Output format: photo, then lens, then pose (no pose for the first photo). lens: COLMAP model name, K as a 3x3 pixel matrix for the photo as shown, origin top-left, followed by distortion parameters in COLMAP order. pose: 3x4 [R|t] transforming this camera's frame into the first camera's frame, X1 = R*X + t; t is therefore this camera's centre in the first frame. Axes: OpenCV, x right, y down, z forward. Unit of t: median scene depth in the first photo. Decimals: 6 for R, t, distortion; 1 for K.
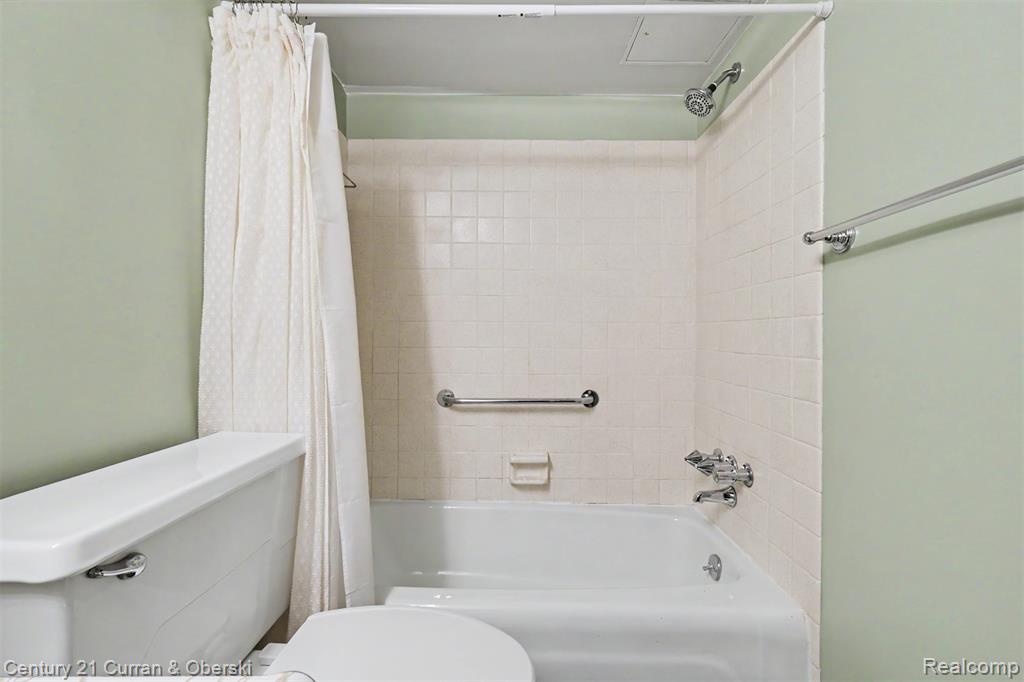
lens RADIAL K [[447.1, 0, 513.7], [0, 447.1, 340.6], [0, 0, 1]] dist [-0.000856, -0.000212]
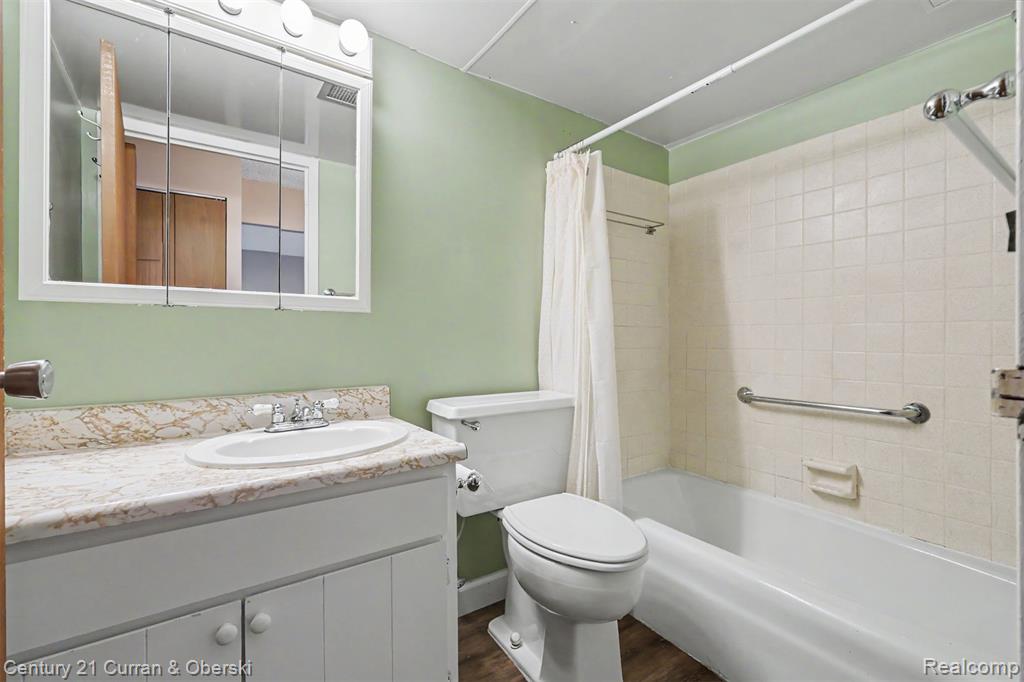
lens RADIAL K [[447.1, 0, 513.7], [0, 447.1, 340.6], [0, 0, 1]] dist [-0.000856, -0.000212]
pose [[0.575008, -0.002924, -0.818142, 0.425366], [-0.007120, 0.999938, -0.008578, 0.008218], [0.818117, 0.010758, 0.574952, -0.099432]]
